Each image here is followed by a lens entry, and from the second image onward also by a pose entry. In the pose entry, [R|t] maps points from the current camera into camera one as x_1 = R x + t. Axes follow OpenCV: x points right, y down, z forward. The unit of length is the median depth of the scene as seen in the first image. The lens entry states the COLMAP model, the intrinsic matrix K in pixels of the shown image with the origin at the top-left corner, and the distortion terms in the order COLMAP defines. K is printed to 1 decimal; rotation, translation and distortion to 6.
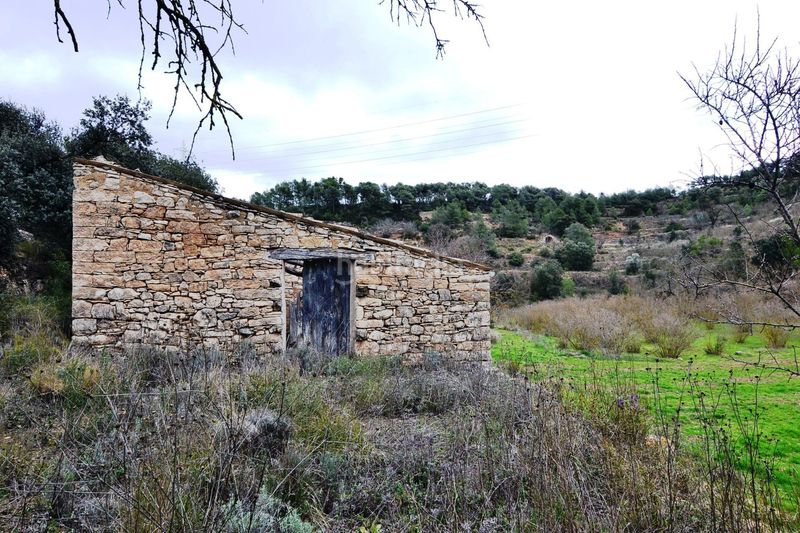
lens RADIAL K [[550.3, 0, 399.7], [0, 550.3, 266.7], [0, 0, 1]] dist [-0.000377, -0.000143]
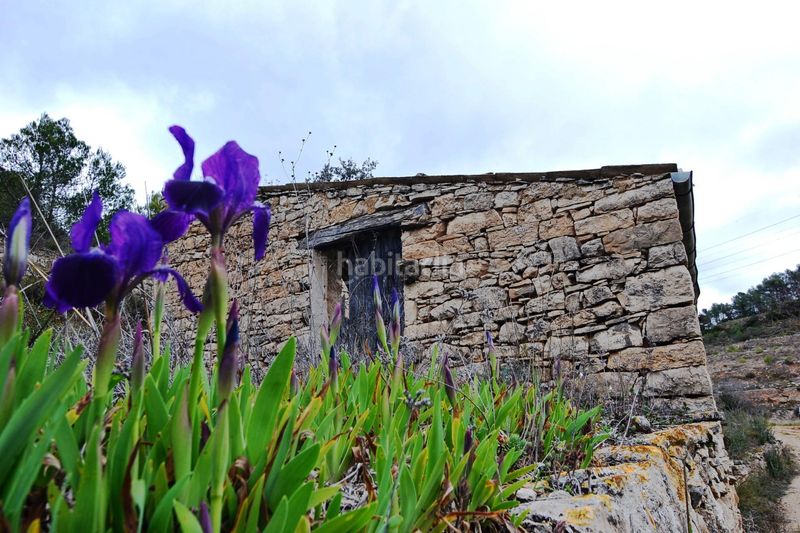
lens RADIAL K [[550.3, 0, 400.2], [0, 550.3, 265.8], [0, 0, 1]] dist [-0.000377, -0.000143]
pose [[0.670690, -0.217883, -0.709015, 0.311721], [0.058519, 0.968447, -0.242252, 0.167591], [0.739426, 0.120985, 0.662278, 0.615586]]
